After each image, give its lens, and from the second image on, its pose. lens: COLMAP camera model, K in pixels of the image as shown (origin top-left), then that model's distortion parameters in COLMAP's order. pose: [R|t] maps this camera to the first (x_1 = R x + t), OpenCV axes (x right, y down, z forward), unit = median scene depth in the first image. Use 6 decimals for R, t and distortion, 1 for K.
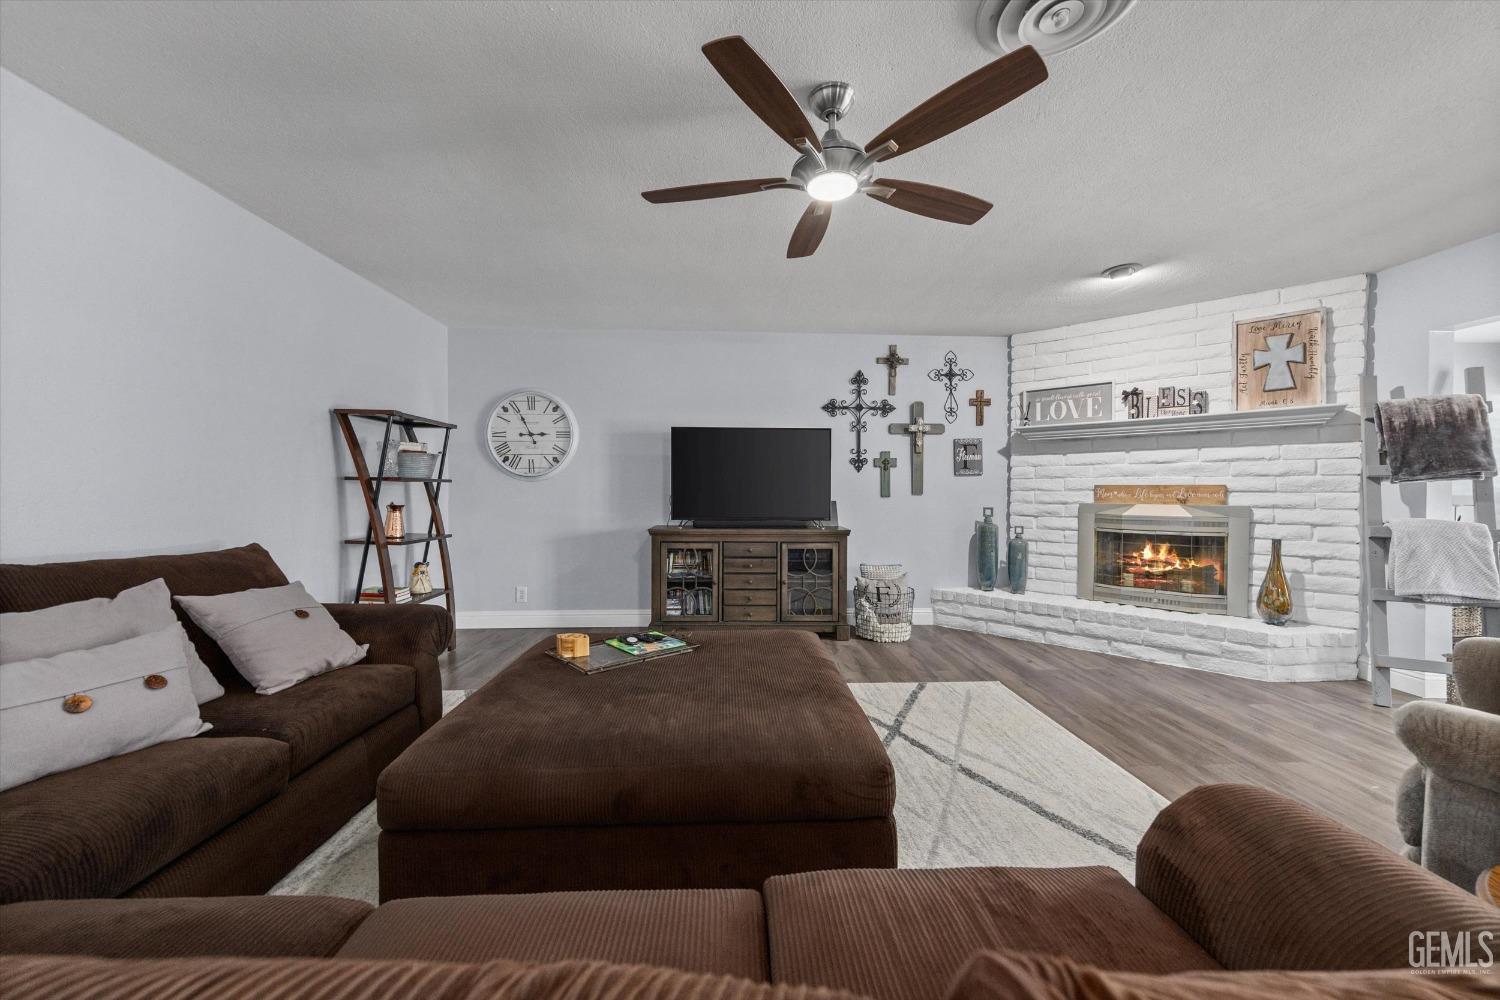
lens RADIAL K [[592.7, 0, 770.7], [0, 592.7, 497.8], [0, 0, 1]] dist [0.003484, -0.000193]
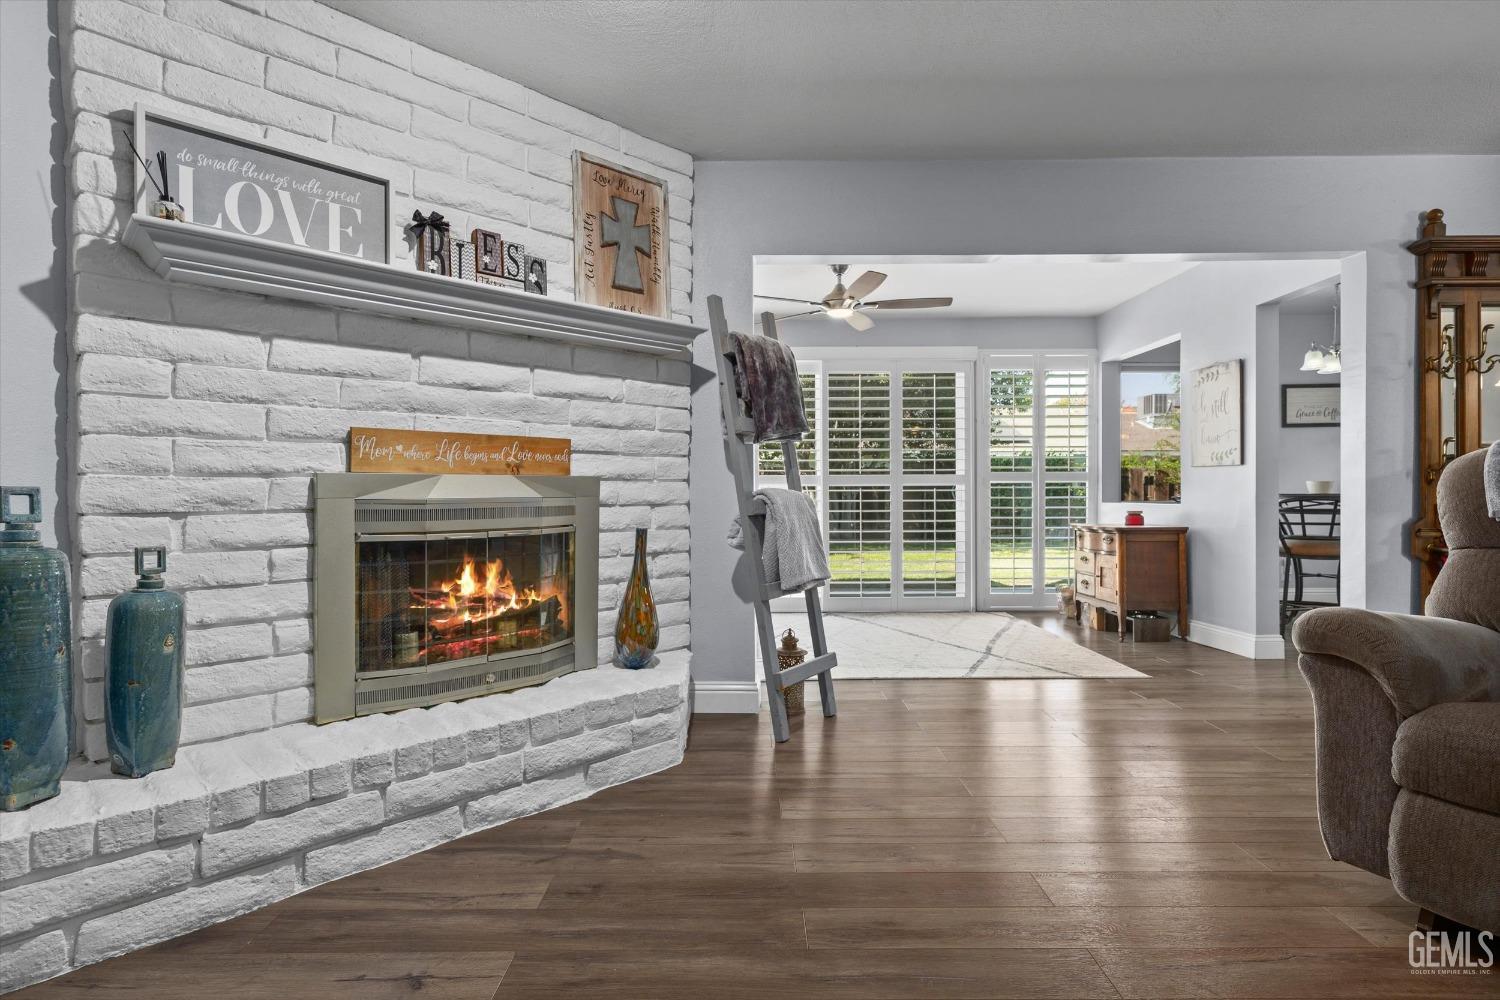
lens RADIAL K [[759.7, 0, 738.0], [0, 759.7, 495.9], [0, 0, 1]] dist [0.002569, -0.000486]
pose [[0.082744, -0.011028, 0.996510, 0.062117], [0.019766, 0.999760, 0.009423, 0.025874], [-0.996375, 0.018918, 0.082943, 0.728404]]
